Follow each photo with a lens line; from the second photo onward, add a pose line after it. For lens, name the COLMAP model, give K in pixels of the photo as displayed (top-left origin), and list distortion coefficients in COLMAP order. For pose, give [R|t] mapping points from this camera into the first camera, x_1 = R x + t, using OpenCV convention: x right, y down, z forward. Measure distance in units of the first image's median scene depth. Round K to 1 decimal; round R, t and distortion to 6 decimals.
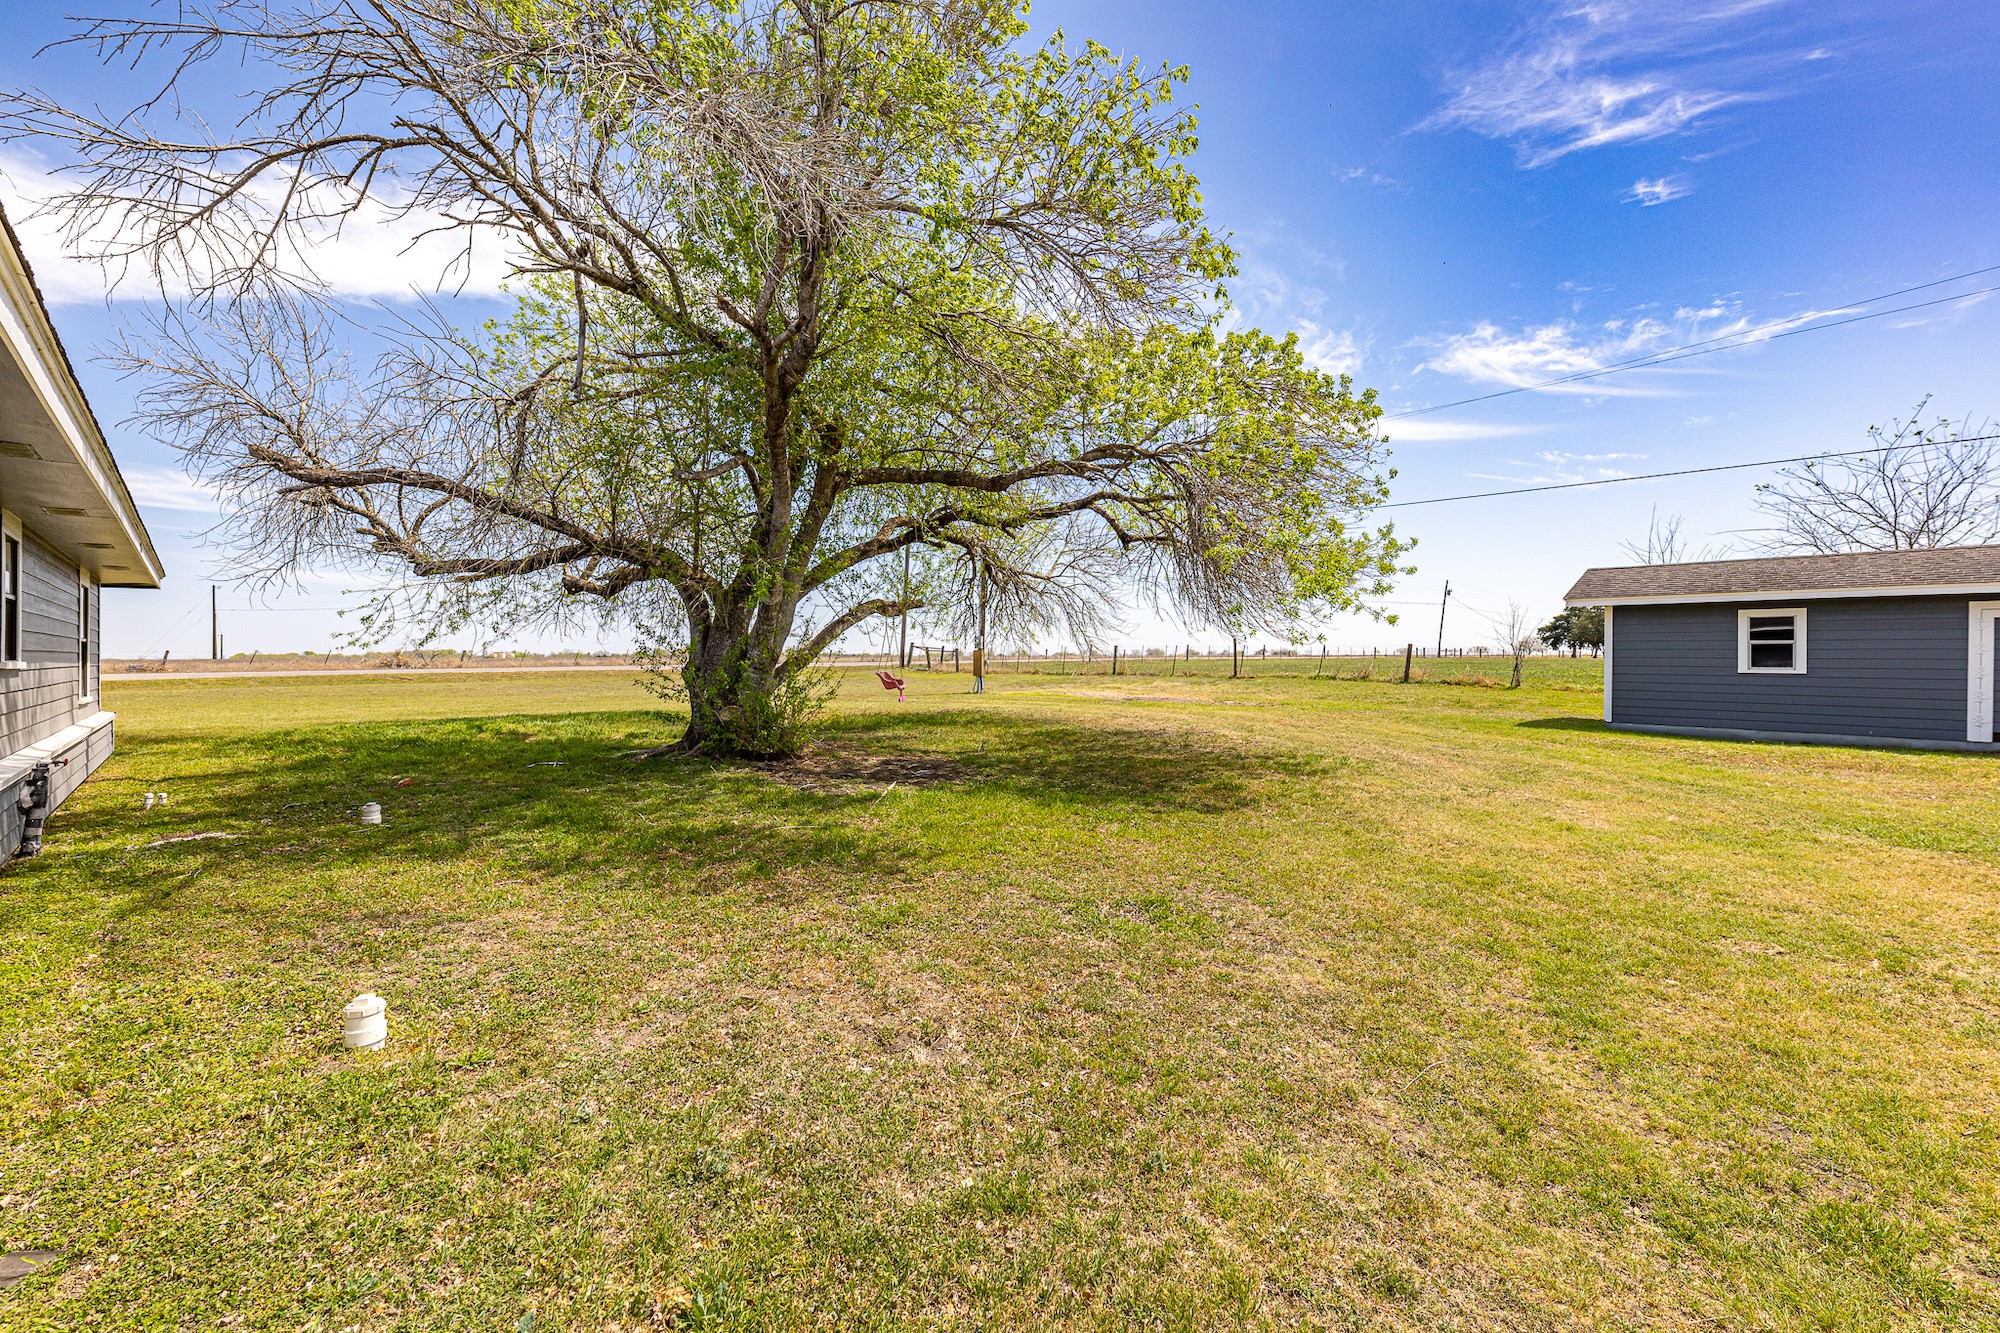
lens RADIAL K [[793.2, 0, 1004.9], [0, 793.2, 661.2], [0, 0, 1]] dist [-0.000690, -0.003593]
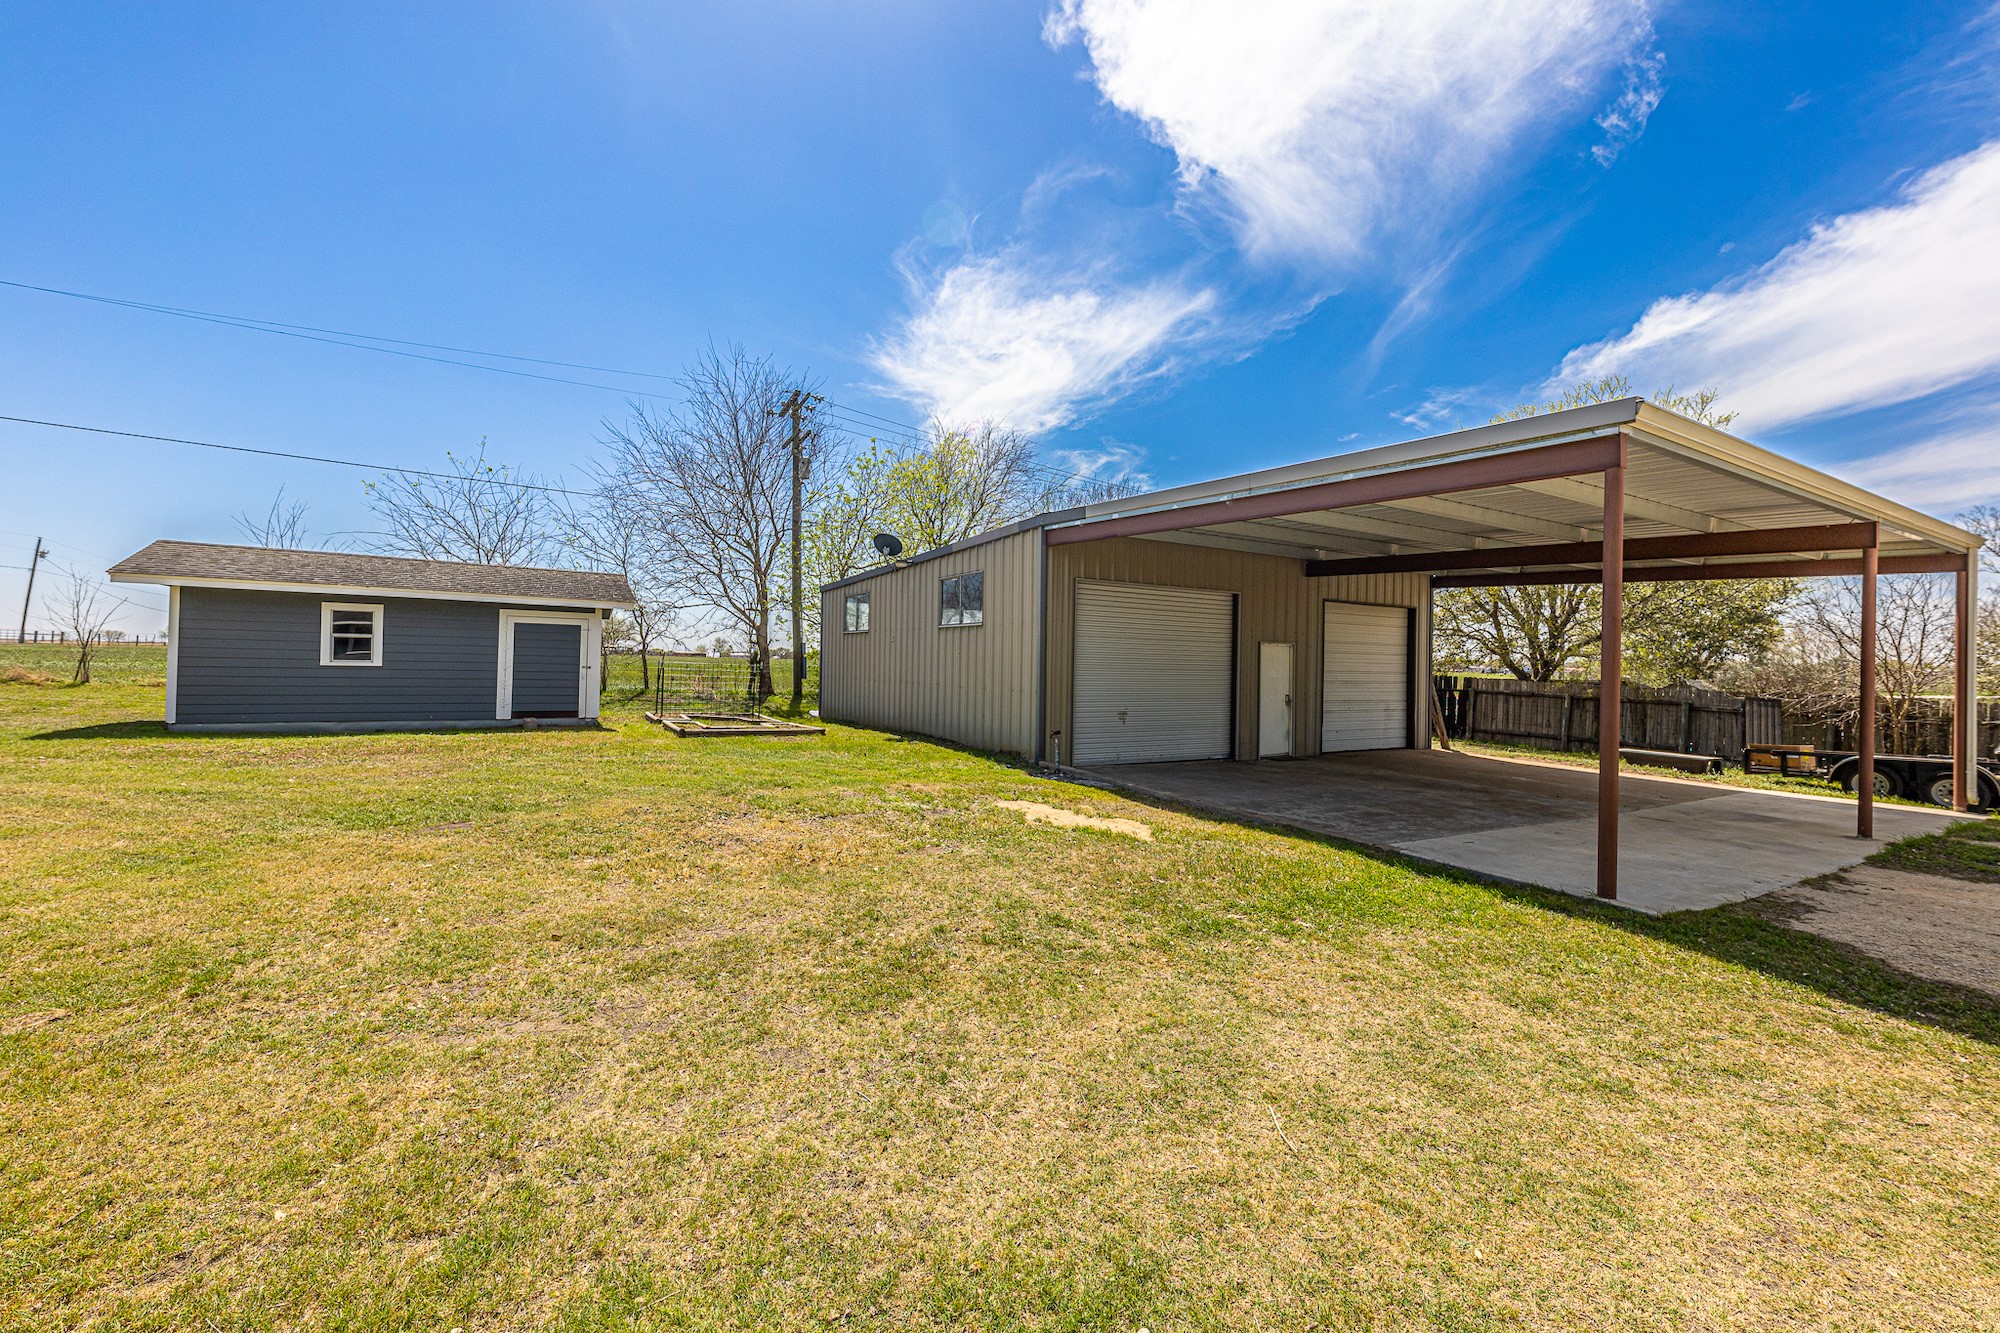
lens RADIAL K [[793.2, 0, 1004.9], [0, 793.2, 661.2], [0, 0, 1]] dist [-0.000690, -0.003593]
pose [[0.173633, 0.004629, 0.984800, 0.098507], [-0.013813, 0.999902, -0.002265, -0.000286], [-0.984714, -0.013210, 0.173680, -0.018616]]
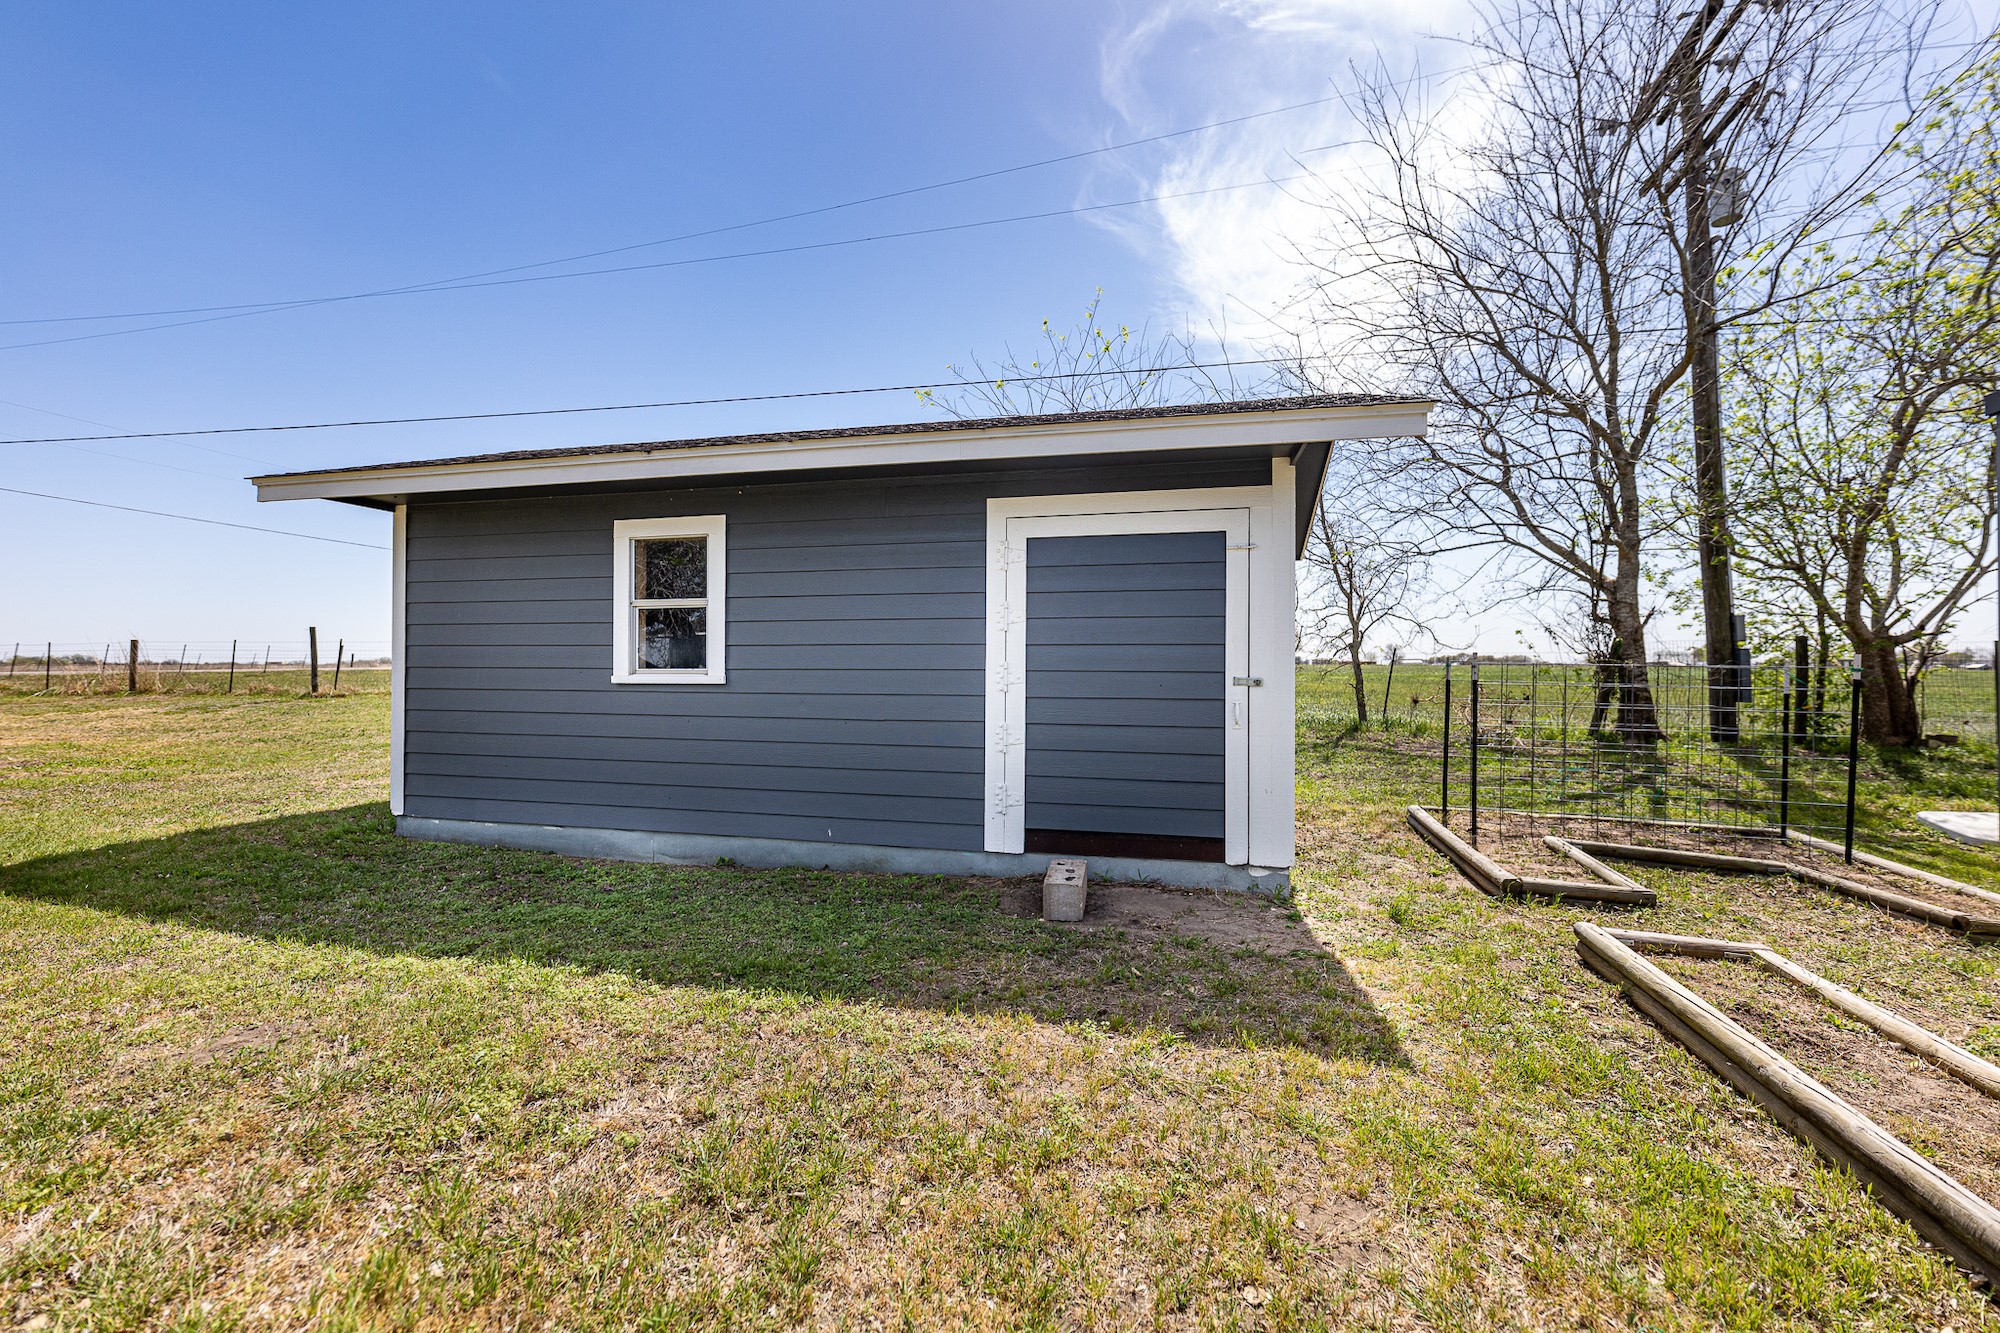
lens RADIAL K [[793.2, 0, 1004.9], [0, 793.2, 661.2], [0, 0, 1]] dist [-0.000690, -0.003593]
pose [[0.823774, 0.001551, 0.566916, 0.867828], [0.004584, 0.999945, -0.009396, 0.008079], [-0.566900, 0.010339, 0.823722, 0.573038]]
